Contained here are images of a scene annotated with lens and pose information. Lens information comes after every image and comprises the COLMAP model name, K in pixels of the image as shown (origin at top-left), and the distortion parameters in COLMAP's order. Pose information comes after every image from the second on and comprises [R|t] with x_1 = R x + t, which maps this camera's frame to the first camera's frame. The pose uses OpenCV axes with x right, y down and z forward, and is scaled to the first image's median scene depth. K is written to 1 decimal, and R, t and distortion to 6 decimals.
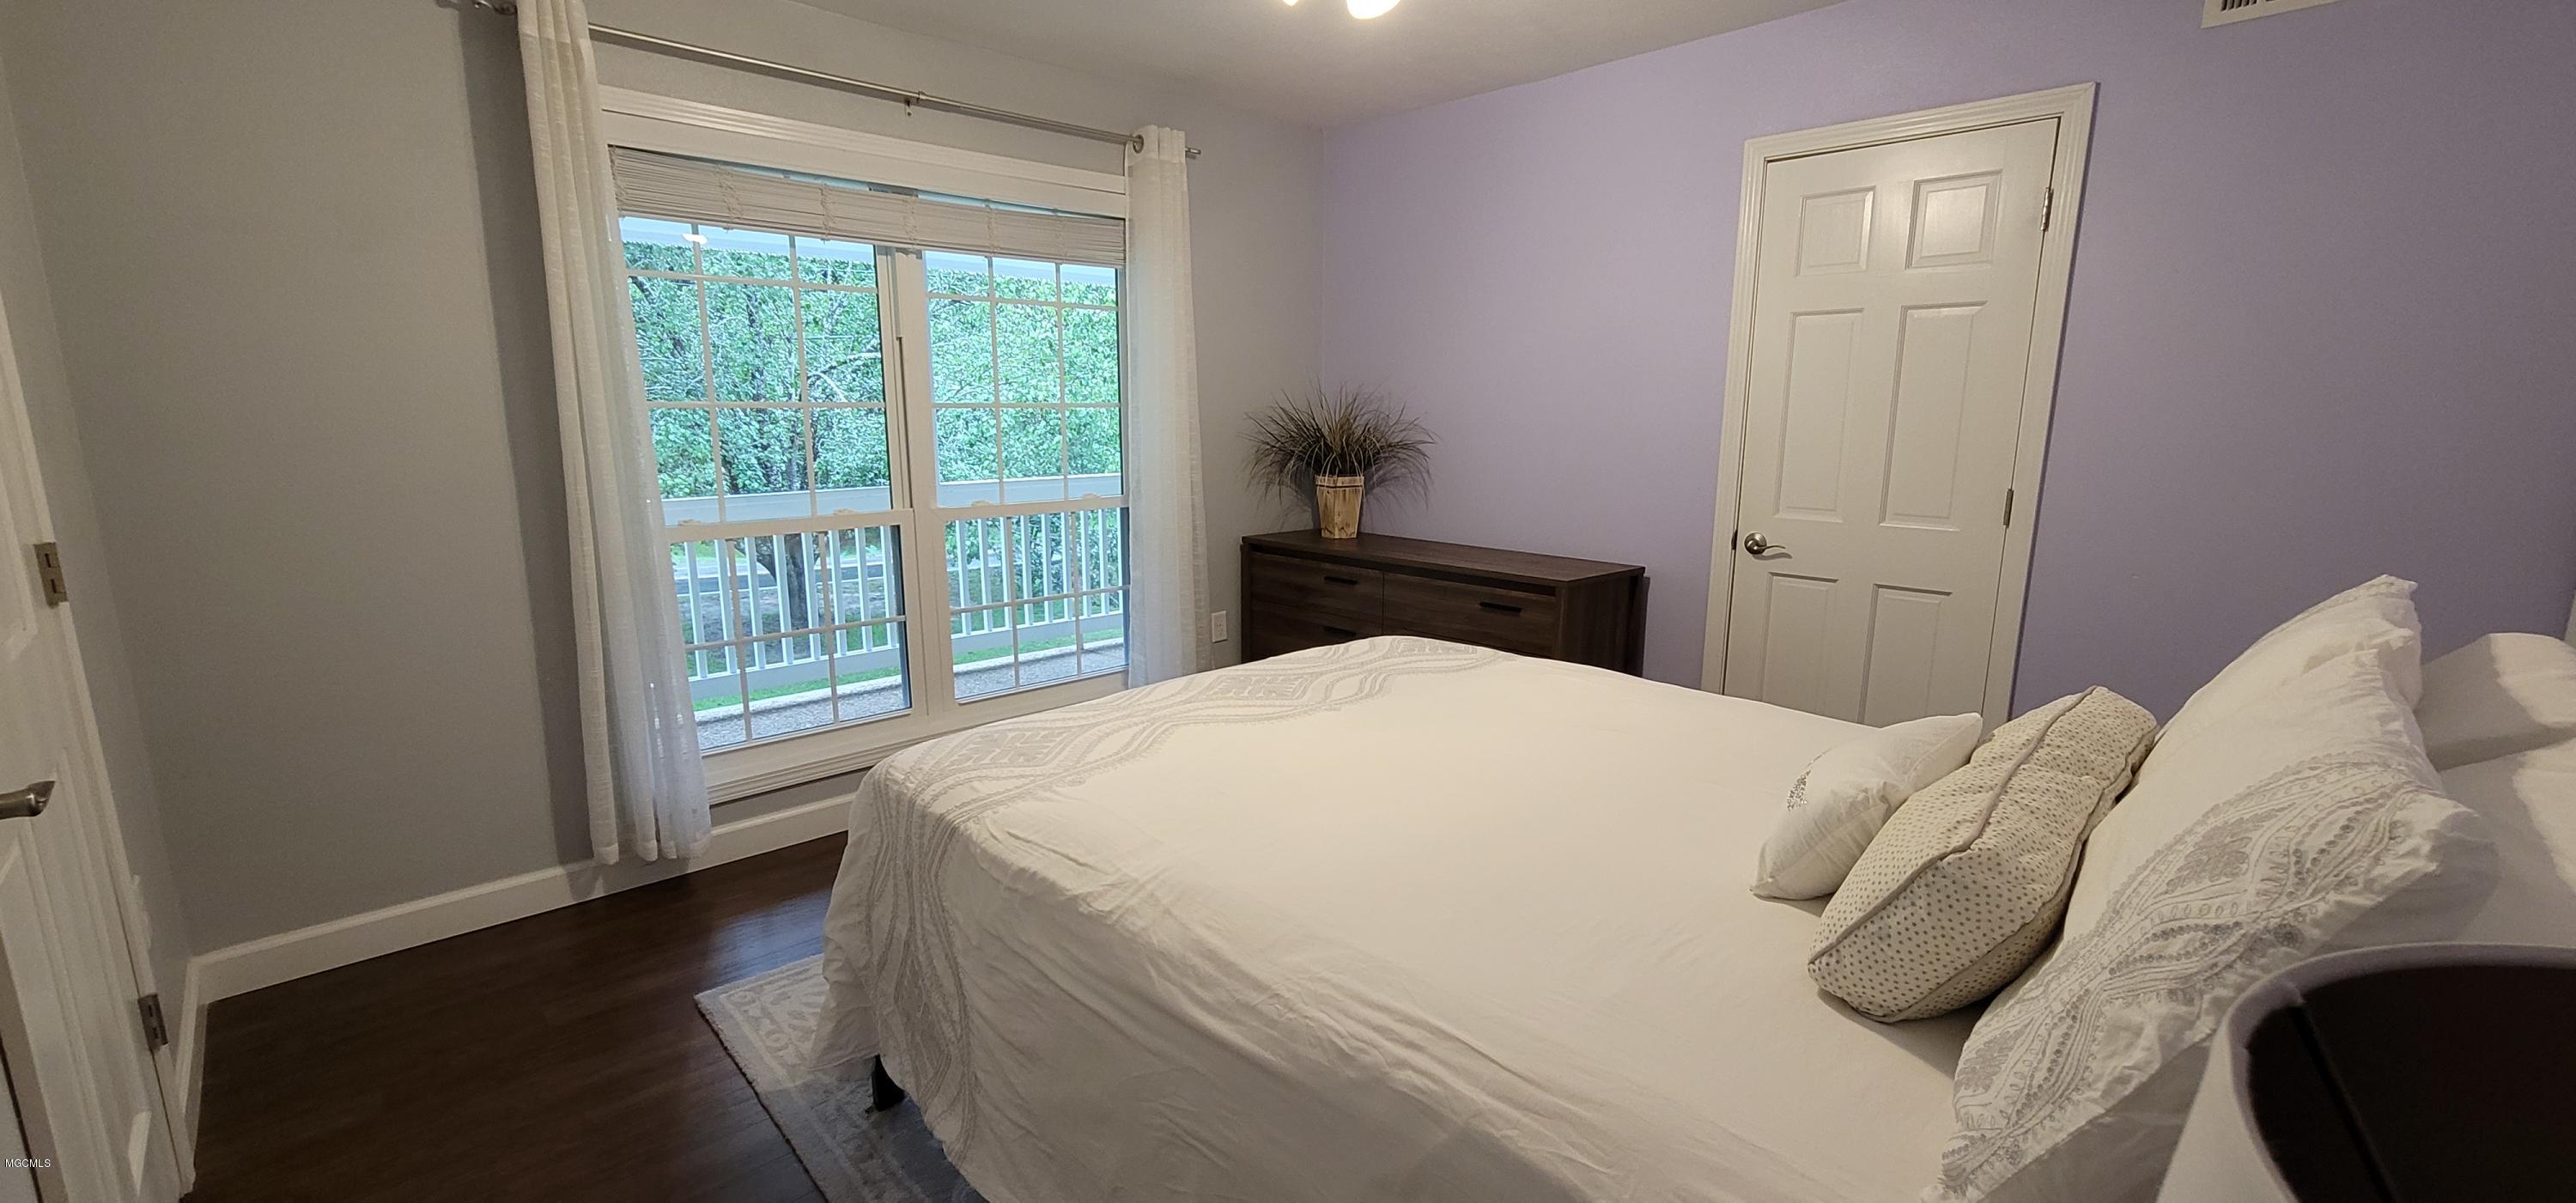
lens RADIAL K [[1048.3, 0, 1283.4], [0, 1048.3, 607.6], [0, 0, 1]] dist [-0.001324, -0.000006]
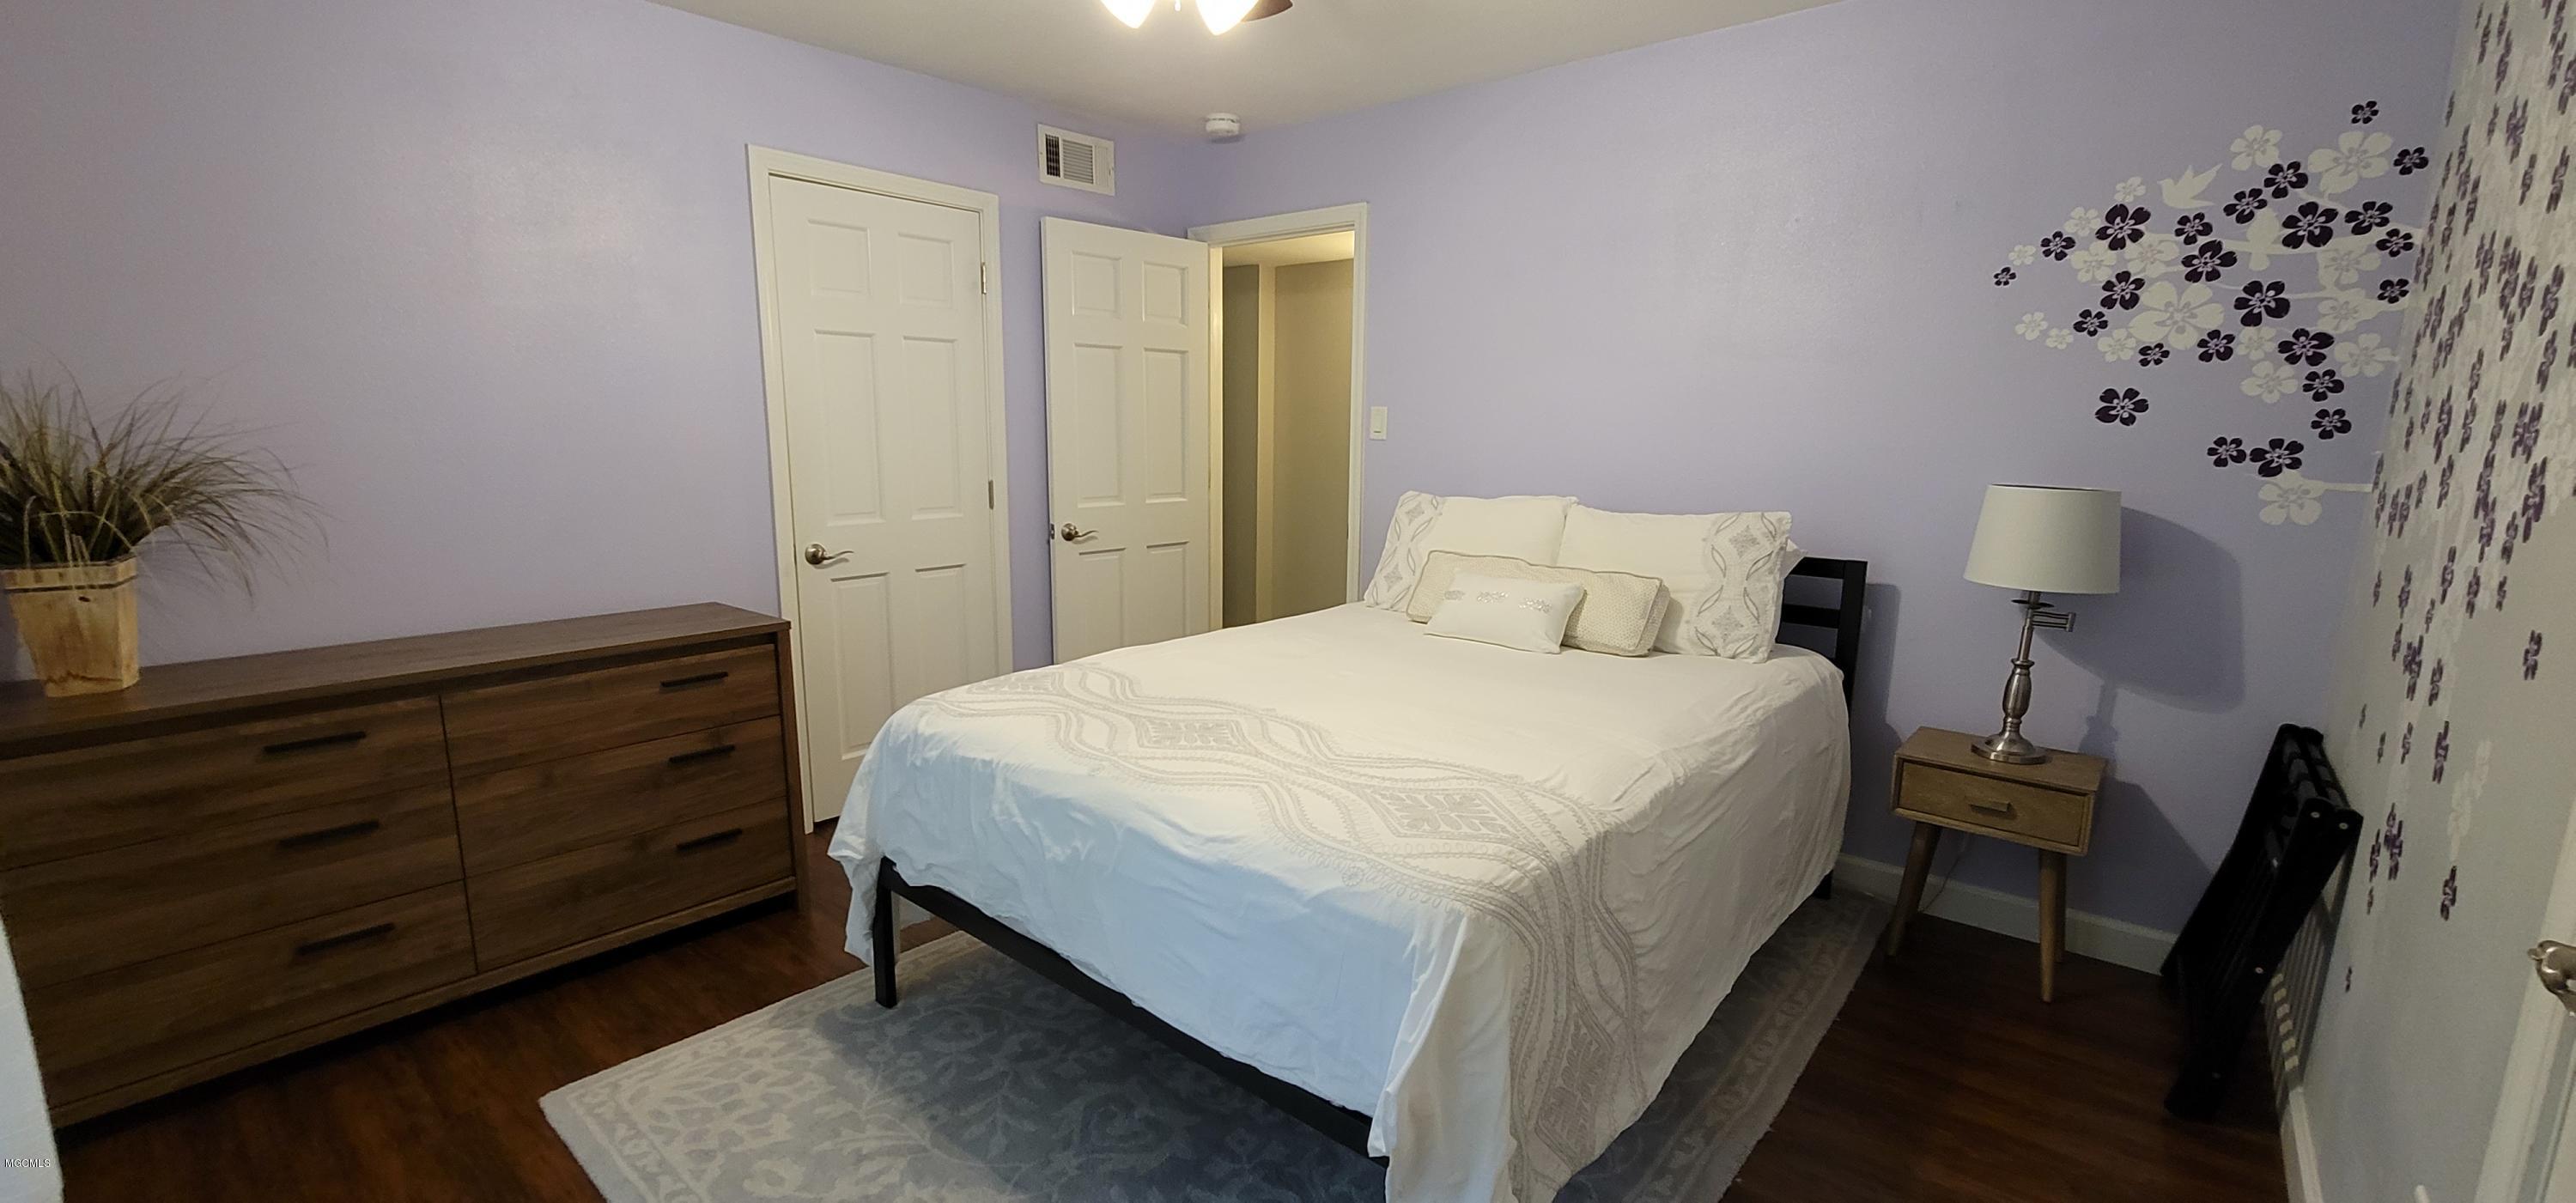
lens RADIAL K [[1048.3, 0, 1283.3], [0, 1048.3, 603.1], [0, 0, 1]] dist [-0.001324, -0.000006]
pose [[-0.102738, -0.174378, 0.979304, -0.827553], [0.179090, 0.965183, 0.190652, -0.176350], [-0.978454, 0.194971, -0.067932, 0.877372]]
